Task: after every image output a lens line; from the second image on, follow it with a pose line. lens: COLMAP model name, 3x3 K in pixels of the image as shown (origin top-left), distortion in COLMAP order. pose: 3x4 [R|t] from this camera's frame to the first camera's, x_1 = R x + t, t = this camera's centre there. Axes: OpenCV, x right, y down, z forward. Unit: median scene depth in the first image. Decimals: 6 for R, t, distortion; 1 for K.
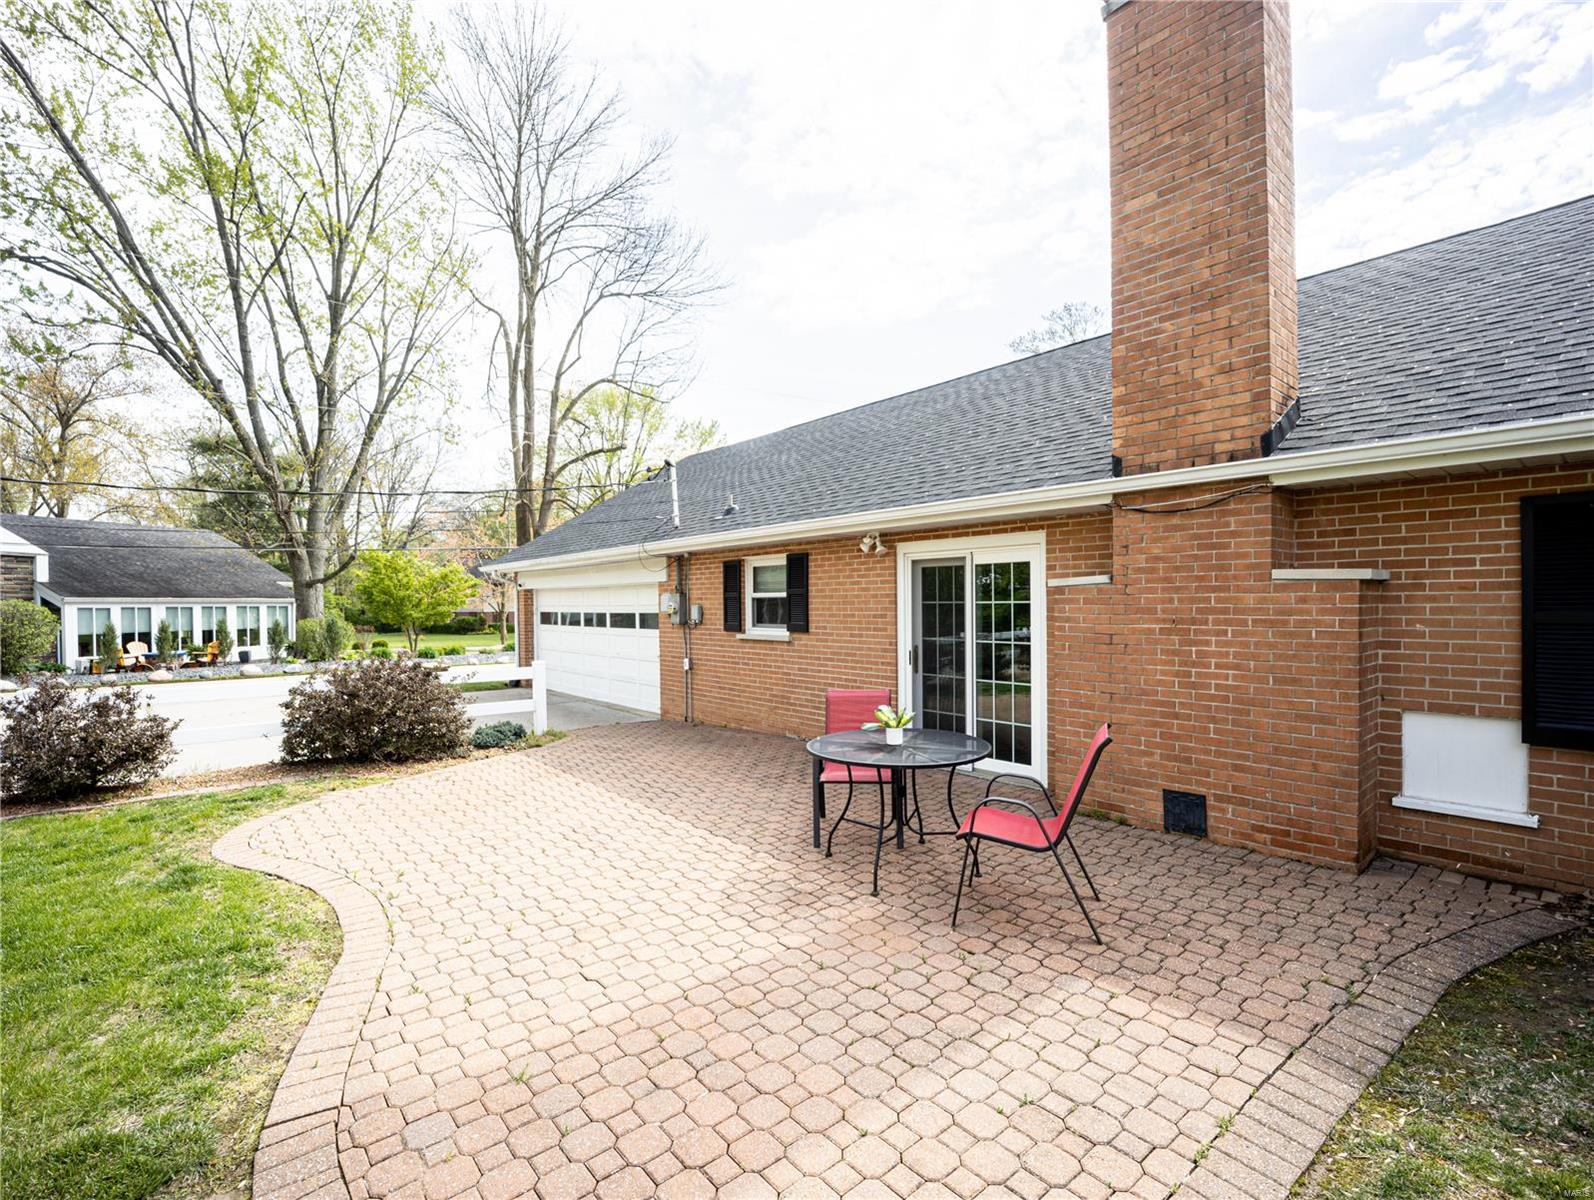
lens RADIAL K [[736.0, 0, 798.8], [0, 736.0, 601.8], [0, 0, 1]] dist [0.000887, 0.000128]
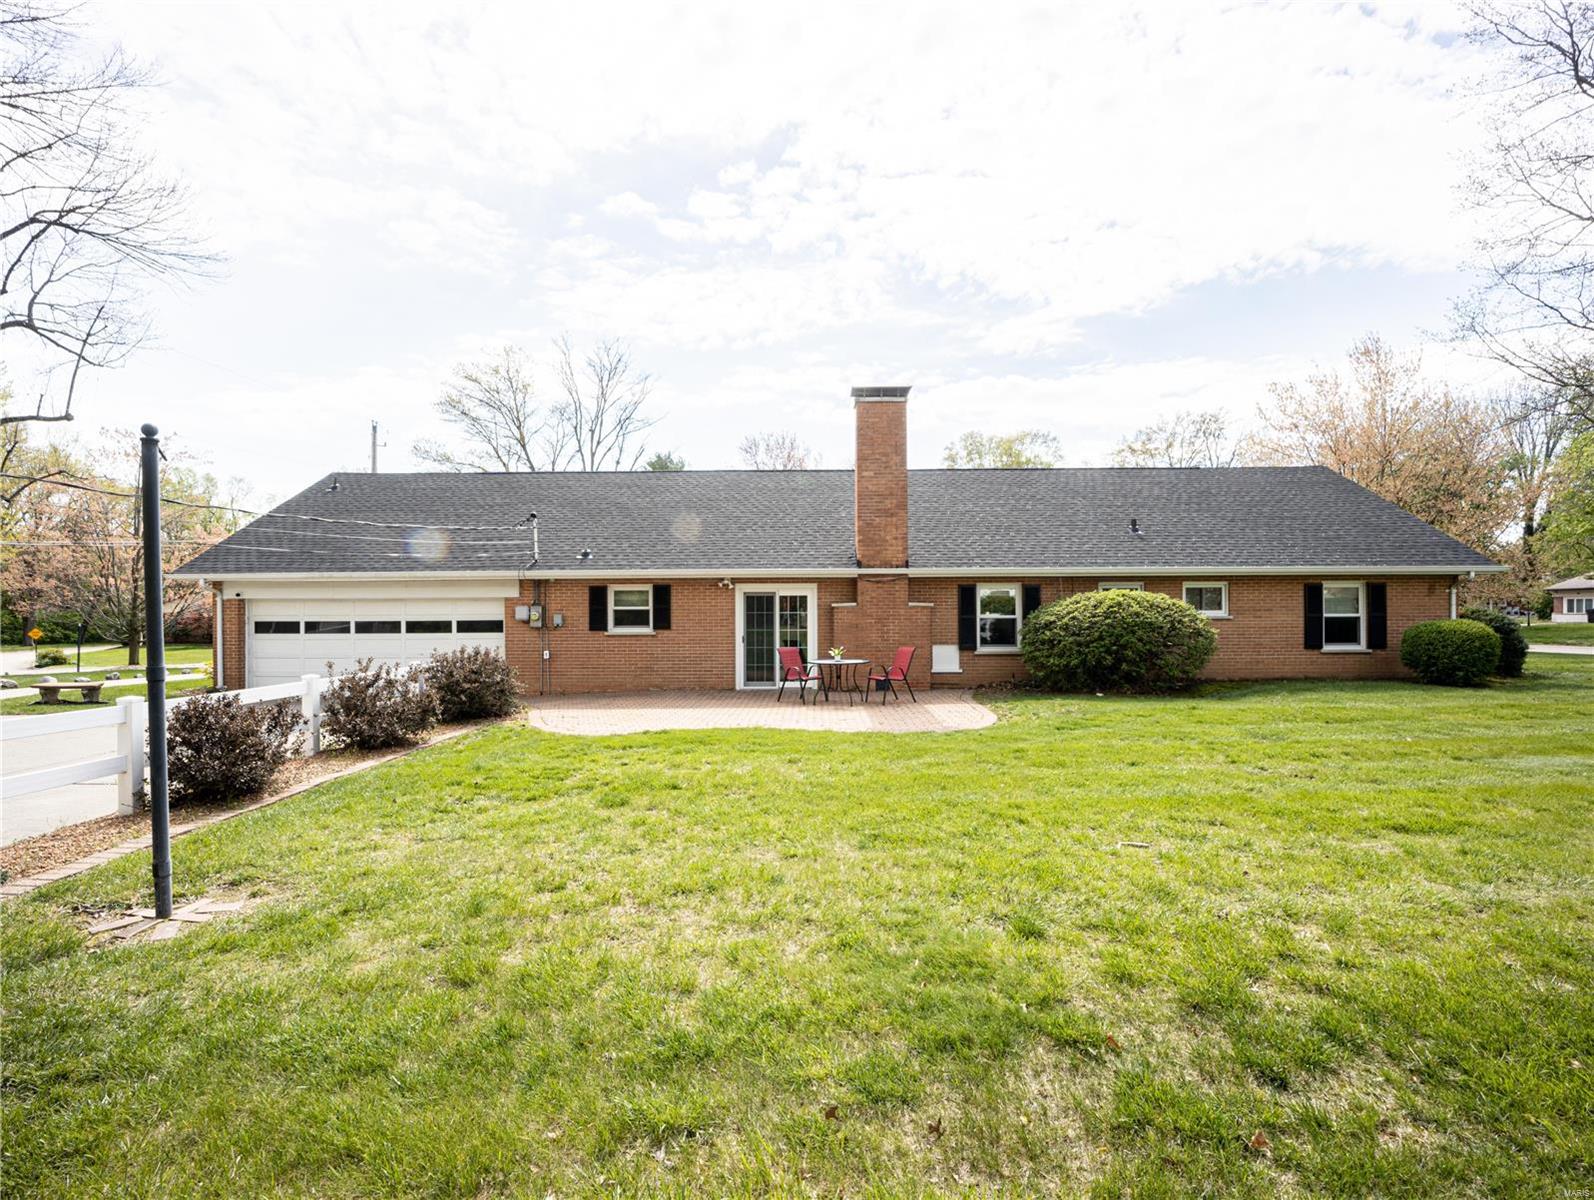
lens RADIAL K [[736.0, 0, 797.1], [0, 736.0, 606.4], [0, 0, 1]] dist [0.000887, 0.000128]
pose [[0.702016, 0.013691, 0.712029, -1.192651], [-0.003144, 0.999865, -0.016125, 0.015787], [-0.712154, 0.009081, 0.701965, -0.550865]]
